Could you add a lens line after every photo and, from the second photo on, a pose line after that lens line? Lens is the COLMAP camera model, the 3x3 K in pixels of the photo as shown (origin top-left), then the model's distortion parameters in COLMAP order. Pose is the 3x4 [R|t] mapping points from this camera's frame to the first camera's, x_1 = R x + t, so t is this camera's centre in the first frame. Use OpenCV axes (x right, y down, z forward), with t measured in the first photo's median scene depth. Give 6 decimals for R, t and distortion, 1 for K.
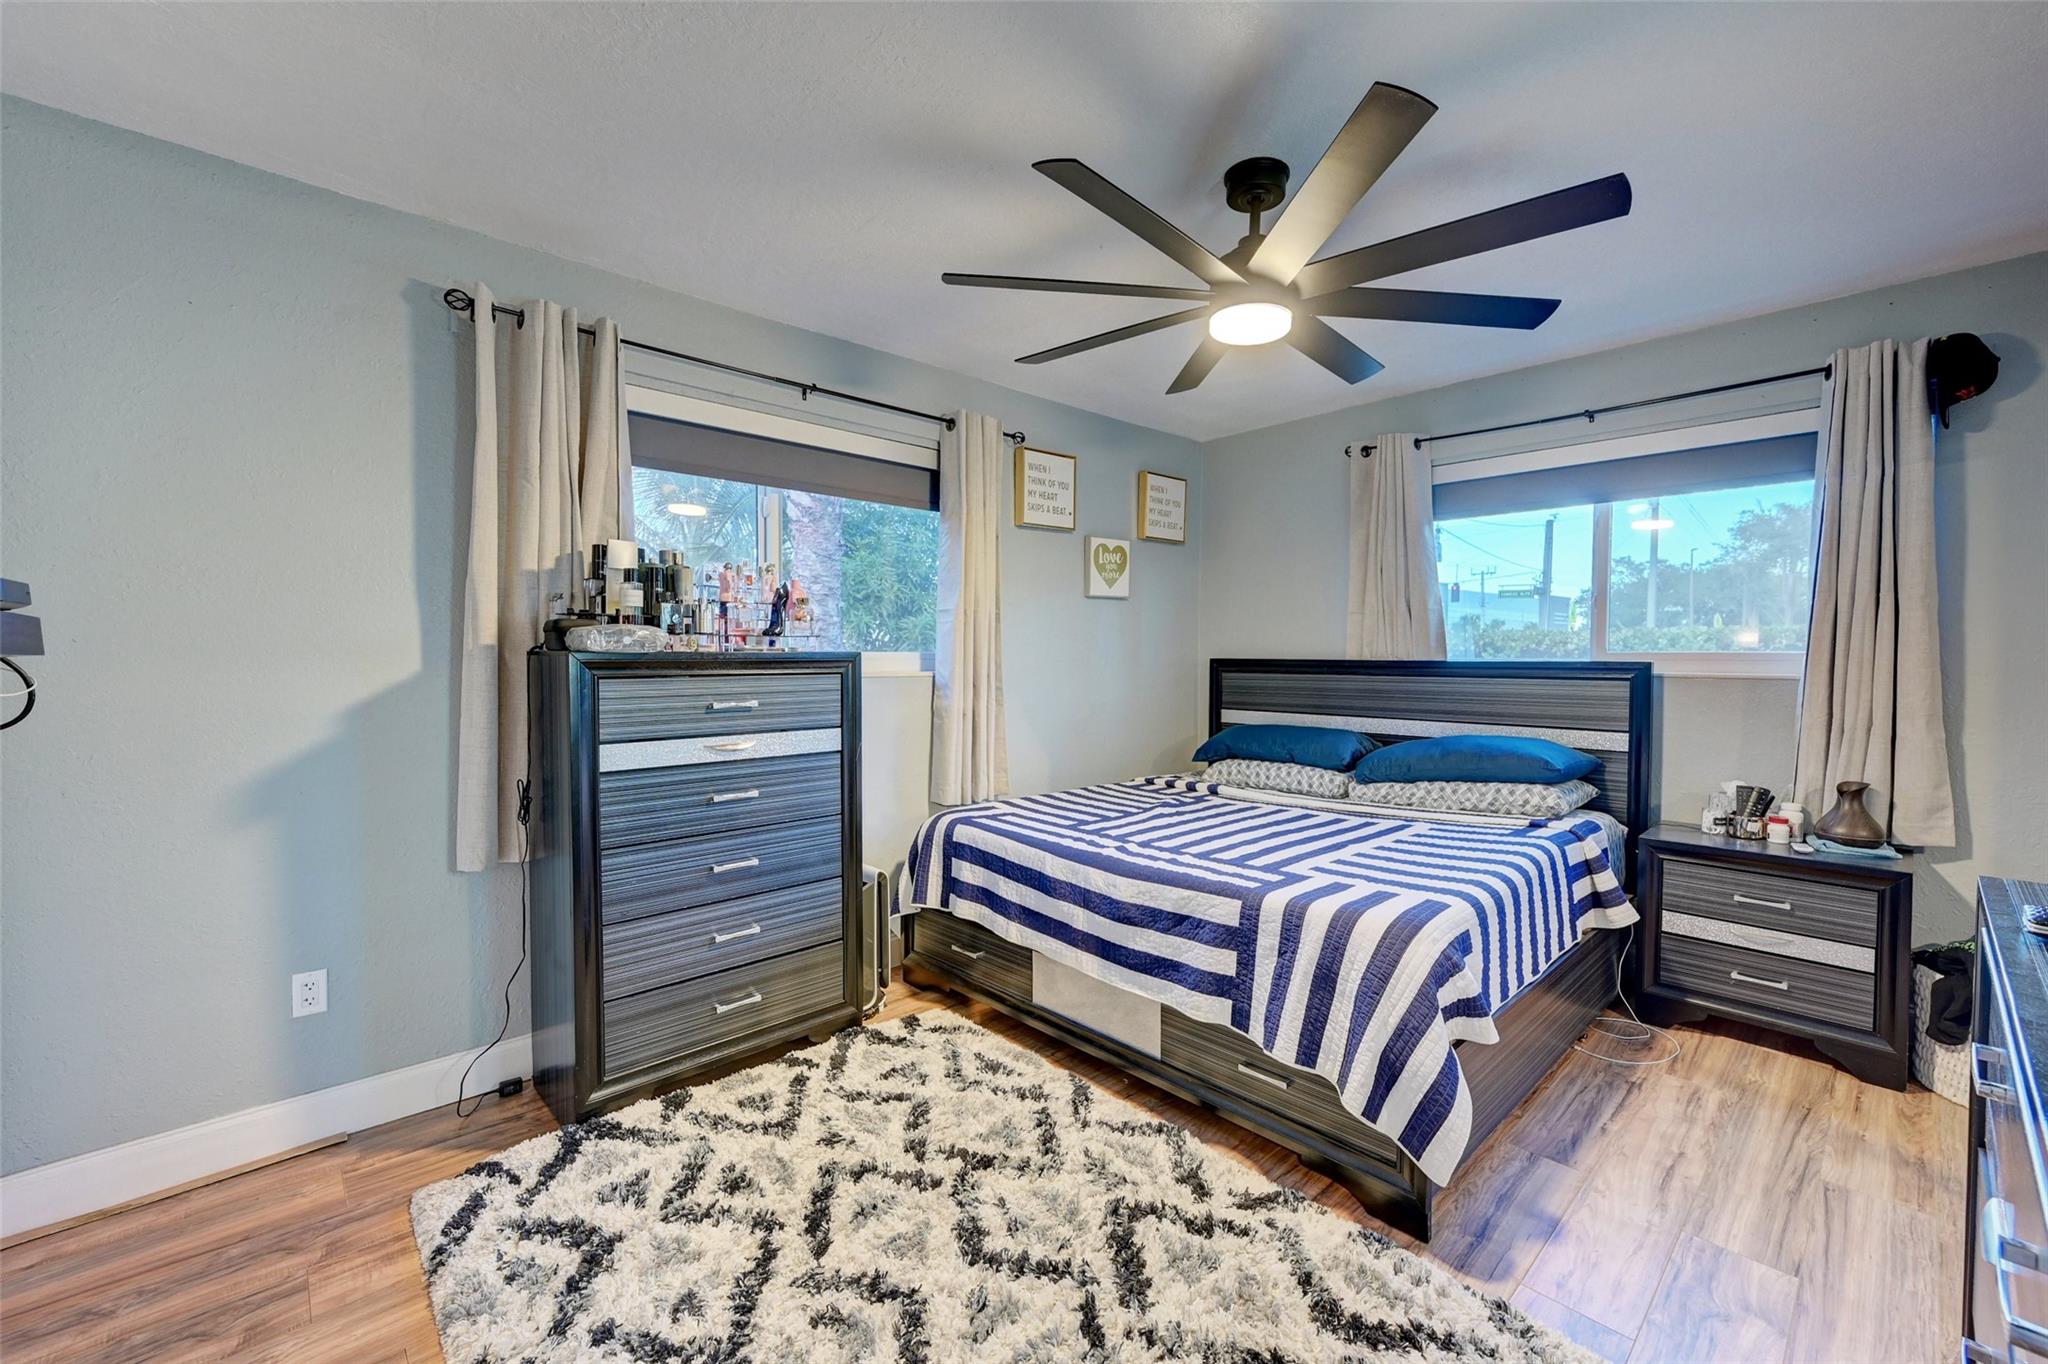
lens RADIAL K [[806.1, 0, 1023.8], [0, 806.1, 673.0], [0, 0, 1]] dist [-0.000102, -0.000581]
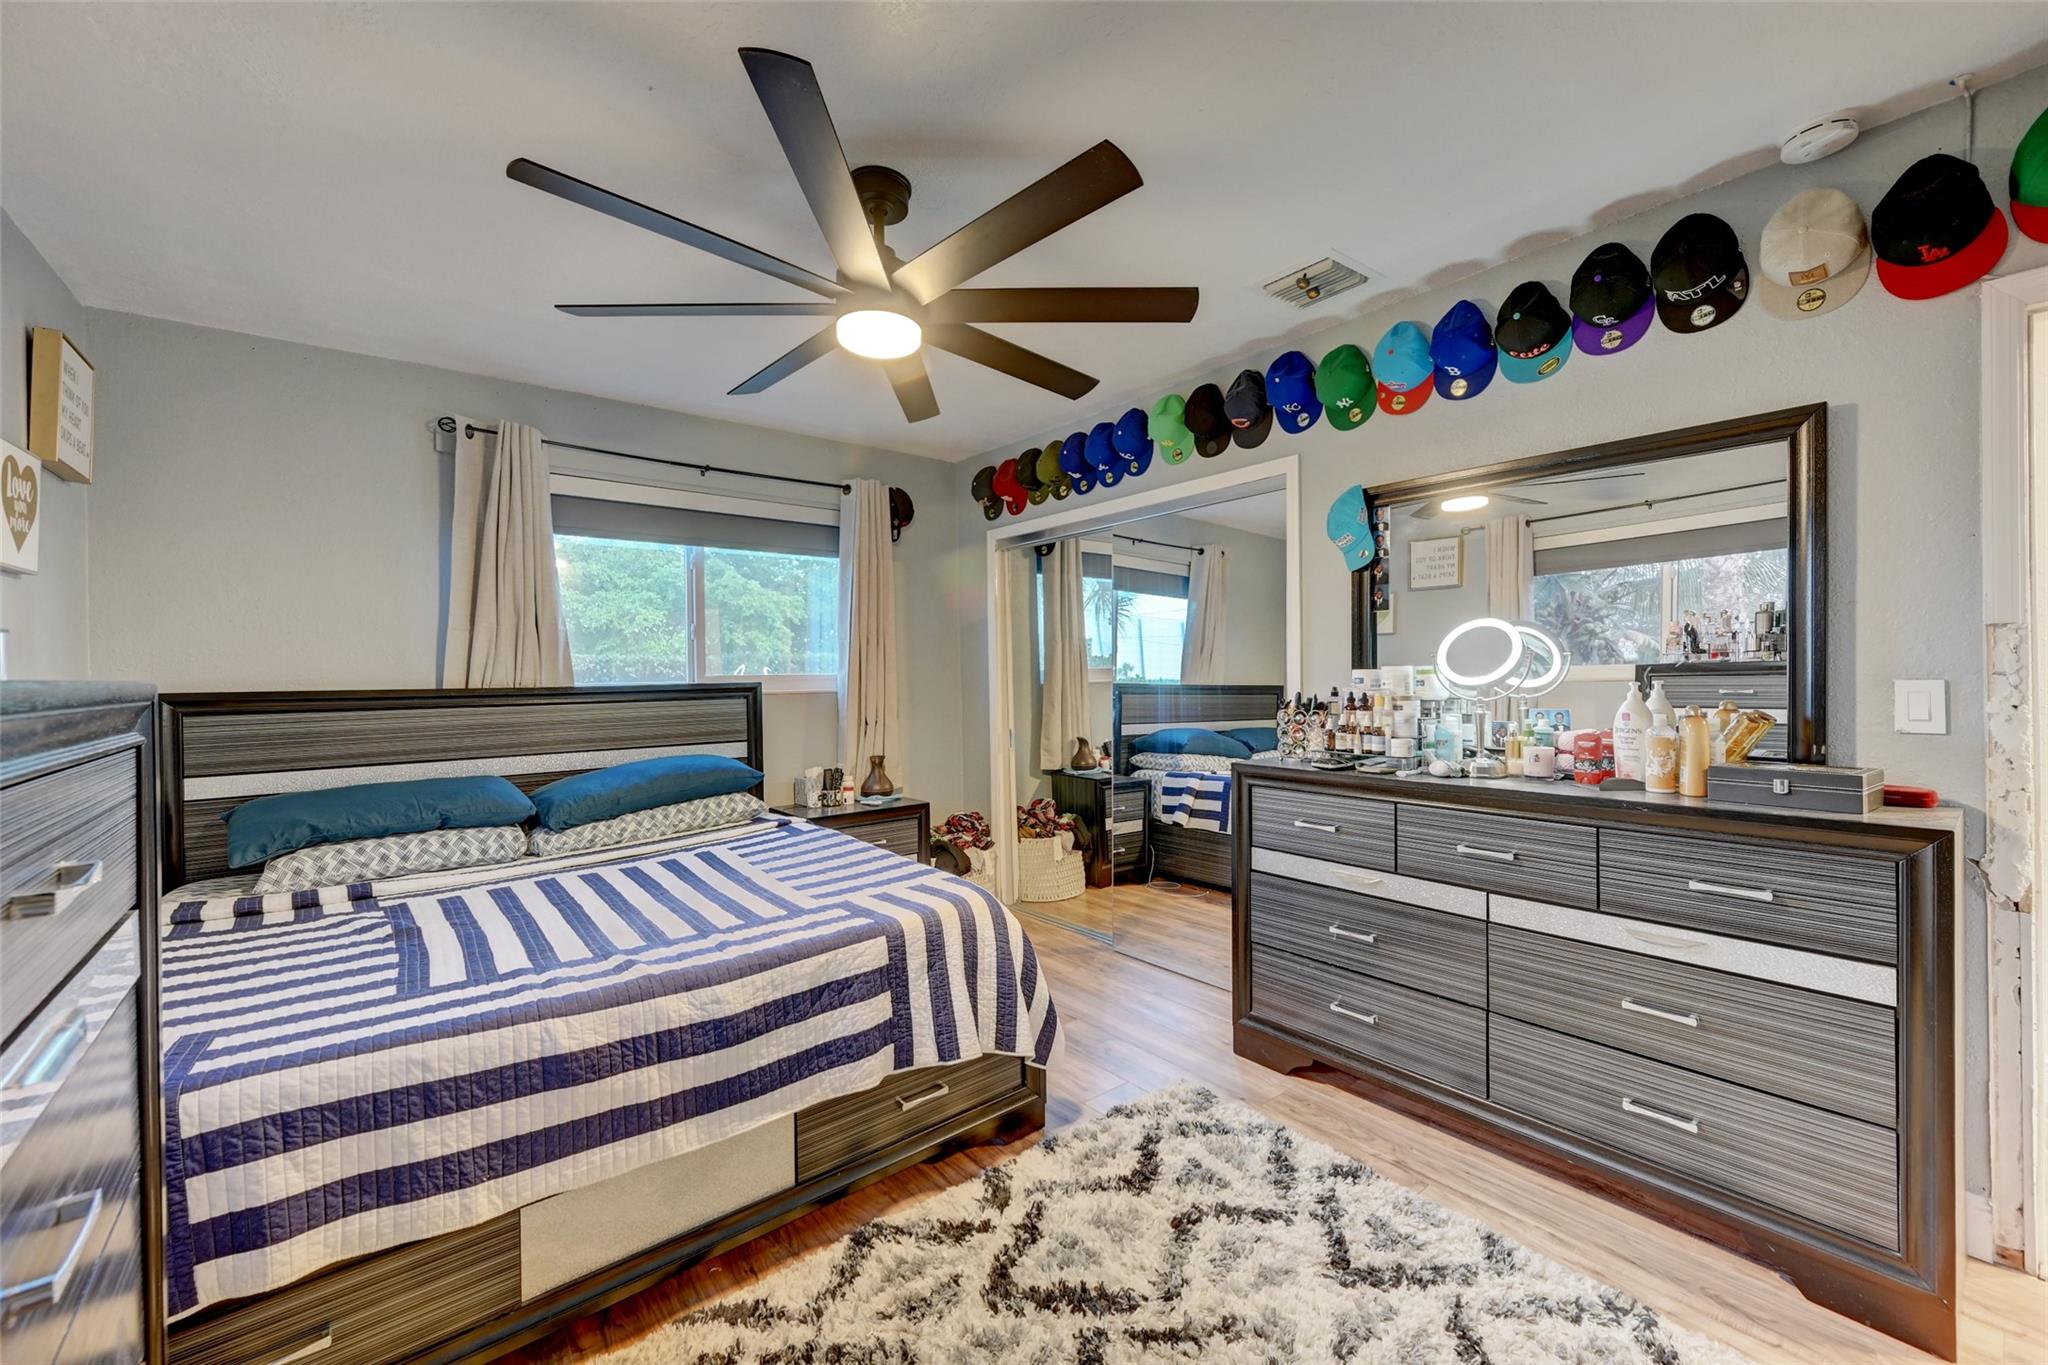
lens RADIAL K [[806.1, 0, 1020.7], [0, 806.1, 675.0], [0, 0, 1]] dist [-0.000102, -0.000581]
pose [[0.078875, -0.005460, 0.996870, -0.526539], [0.039341, 0.999223, 0.002361, -0.015356], [-0.996108, 0.039032, 0.079028, 0.602607]]
